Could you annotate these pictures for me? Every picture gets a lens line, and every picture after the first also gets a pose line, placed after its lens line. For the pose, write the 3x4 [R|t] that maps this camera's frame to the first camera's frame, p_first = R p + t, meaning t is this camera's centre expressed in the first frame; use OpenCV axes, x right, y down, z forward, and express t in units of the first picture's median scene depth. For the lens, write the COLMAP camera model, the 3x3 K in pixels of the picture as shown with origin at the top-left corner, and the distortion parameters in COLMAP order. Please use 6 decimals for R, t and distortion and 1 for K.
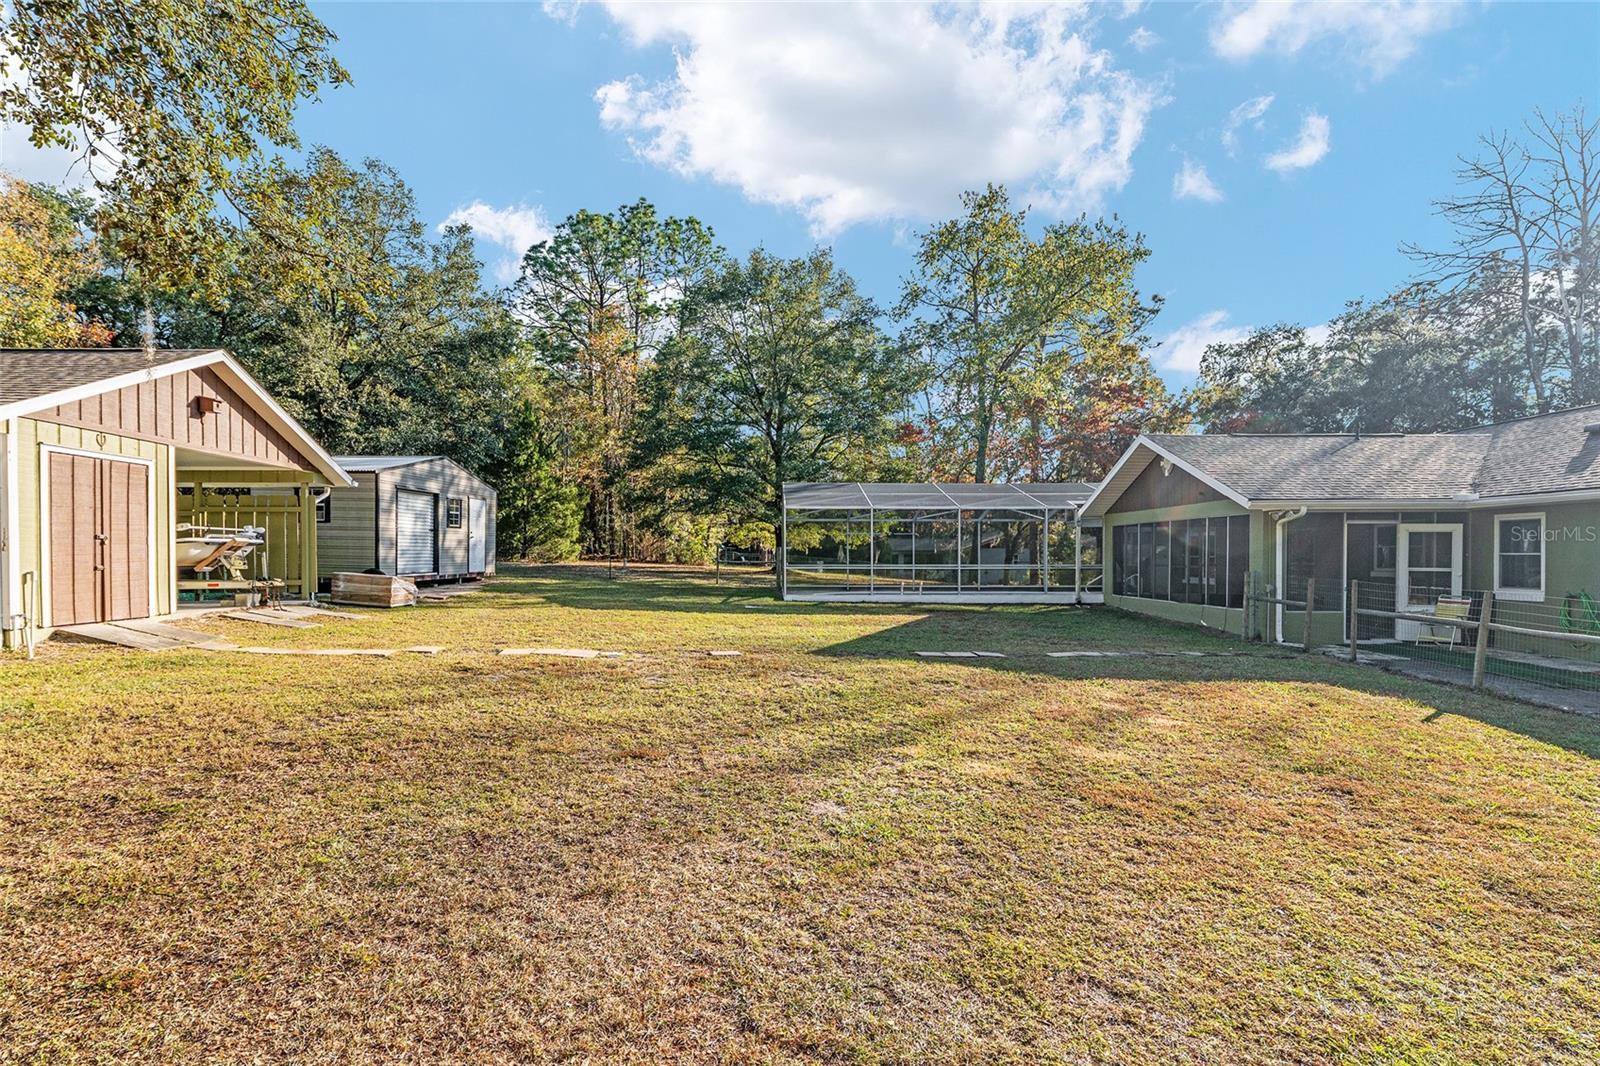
lens RADIAL K [[815.8, 0, 795.8], [0, 815.8, 552.2], [0, 0, 1]] dist [-0.000405, 0.000154]
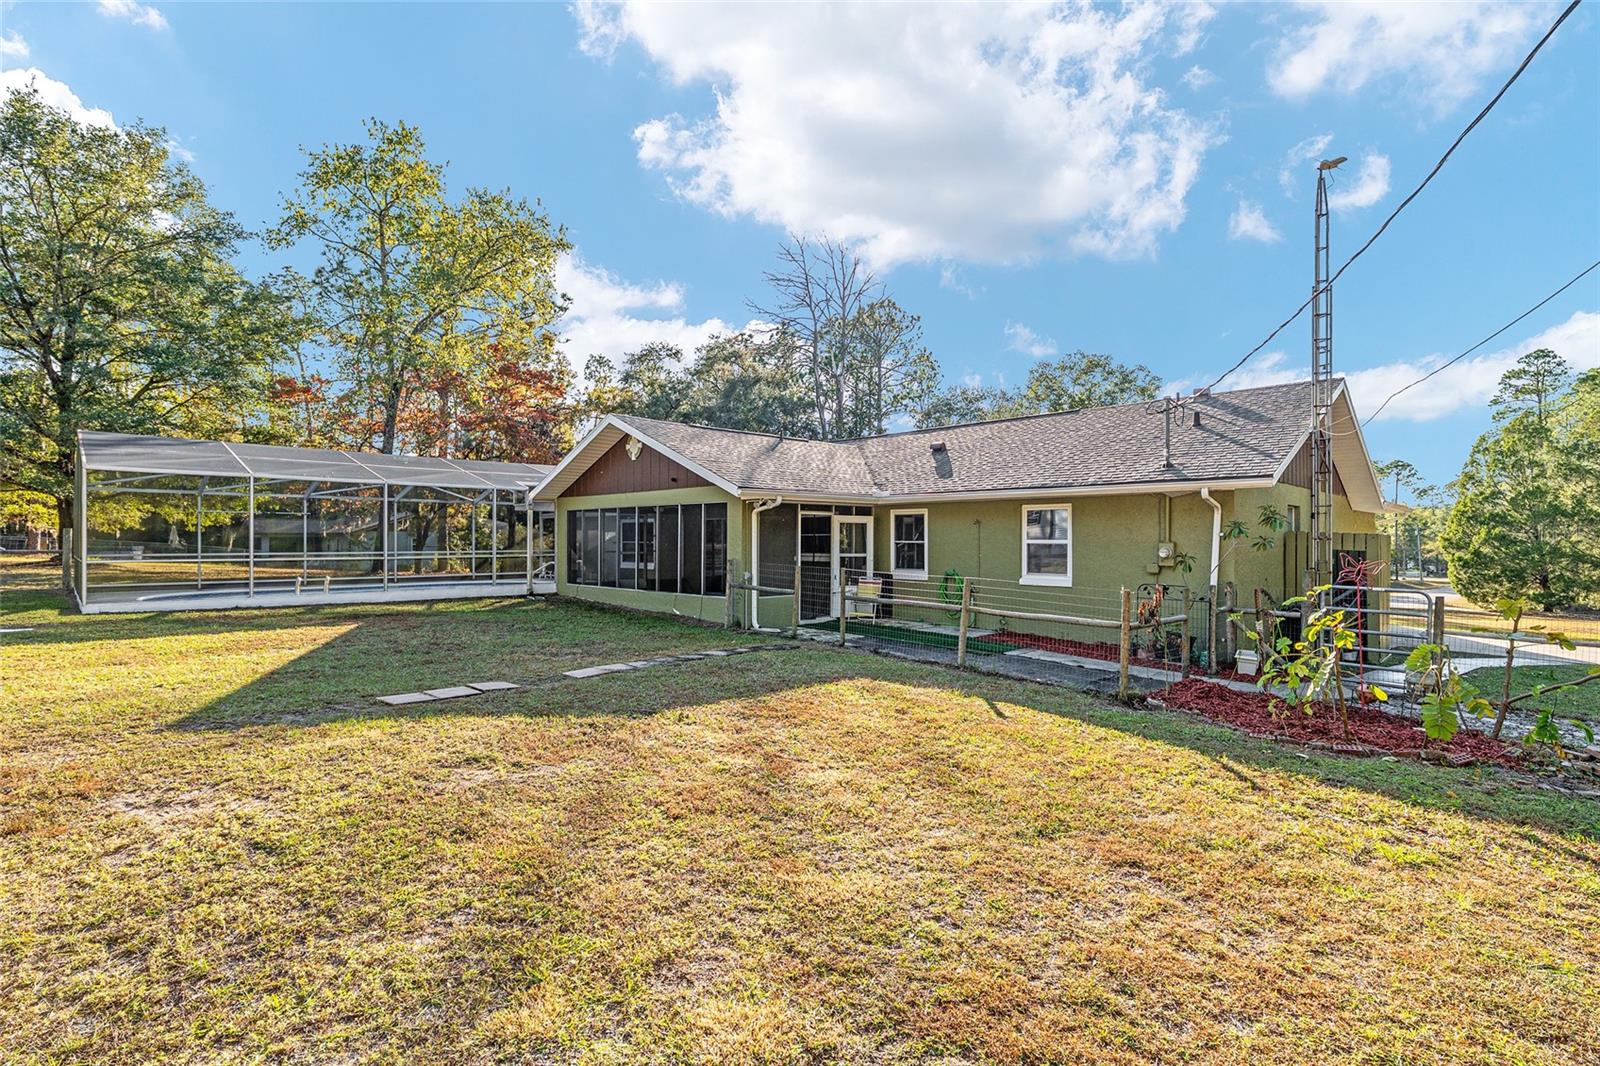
lens RADIAL K [[739.8, 0, 794.2], [0, 739.8, 535.7], [0, 0, 1]] dist [0.000537, -0.000941]
pose [[0.724030, 0.003490, 0.689760, -0.007143], [-0.004485, 0.999990, -0.000352, -0.002626], [-0.689754, -0.002839, 0.724038, 0.137953]]
